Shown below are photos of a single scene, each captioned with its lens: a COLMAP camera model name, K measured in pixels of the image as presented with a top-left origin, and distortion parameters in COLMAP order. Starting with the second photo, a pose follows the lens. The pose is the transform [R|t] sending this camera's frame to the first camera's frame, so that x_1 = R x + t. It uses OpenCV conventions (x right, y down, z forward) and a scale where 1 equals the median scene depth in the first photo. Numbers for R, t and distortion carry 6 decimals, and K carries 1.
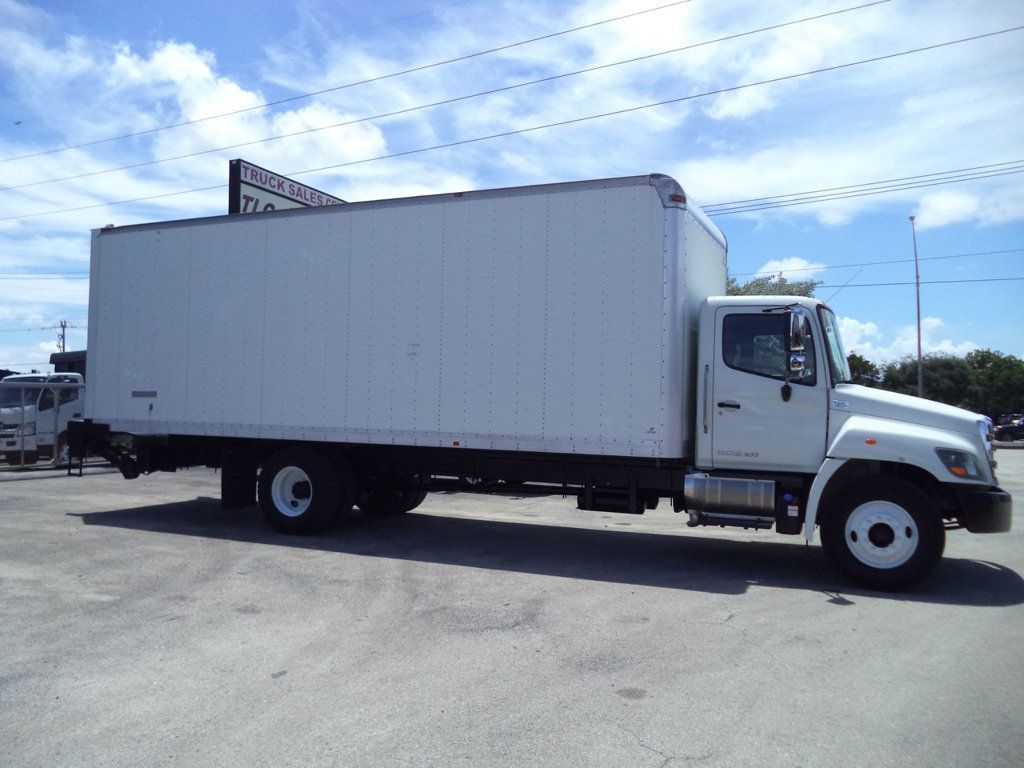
lens RADIAL K [[826.2, 0, 510.4], [0, 826.2, 389.4], [0, 0, 1]] dist [-0.022893, -0.009680]
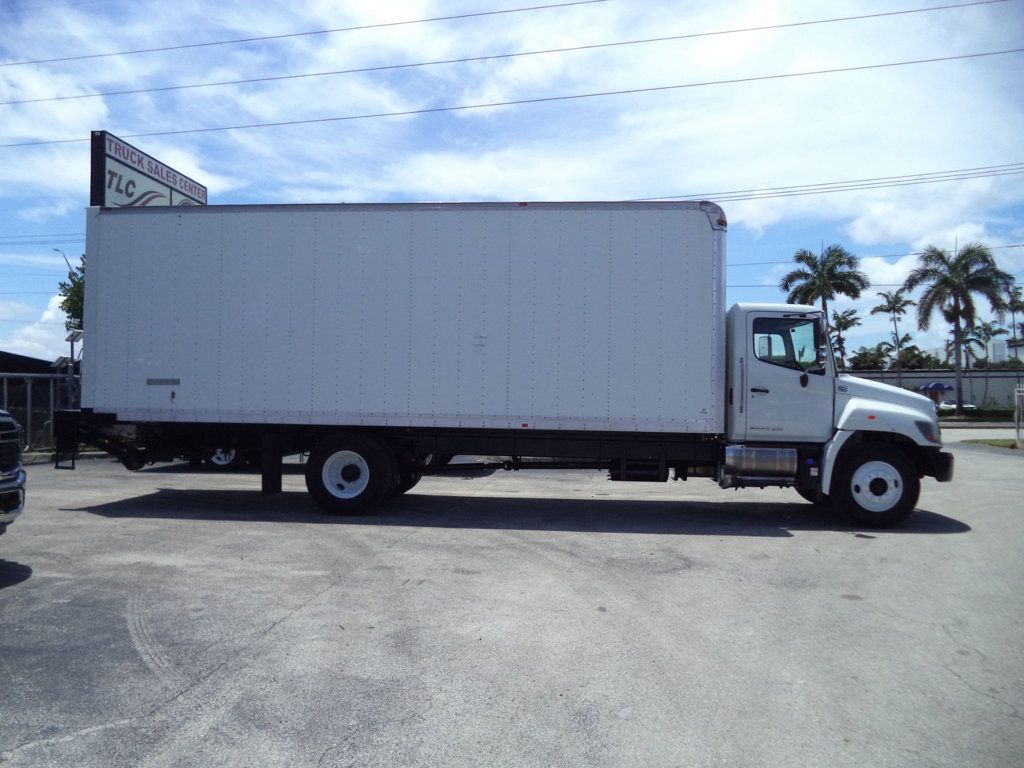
lens RADIAL K [[826.2, 0, 503.2], [0, 826.2, 390.1], [0, 0, 1]] dist [-0.022893, -0.009680]
pose [[0.951058, -0.003065, 0.308998, -0.474001], [-0.001260, 0.999904, 0.013796, 0.001942], [-0.309011, -0.013511, 0.950963, -0.070135]]
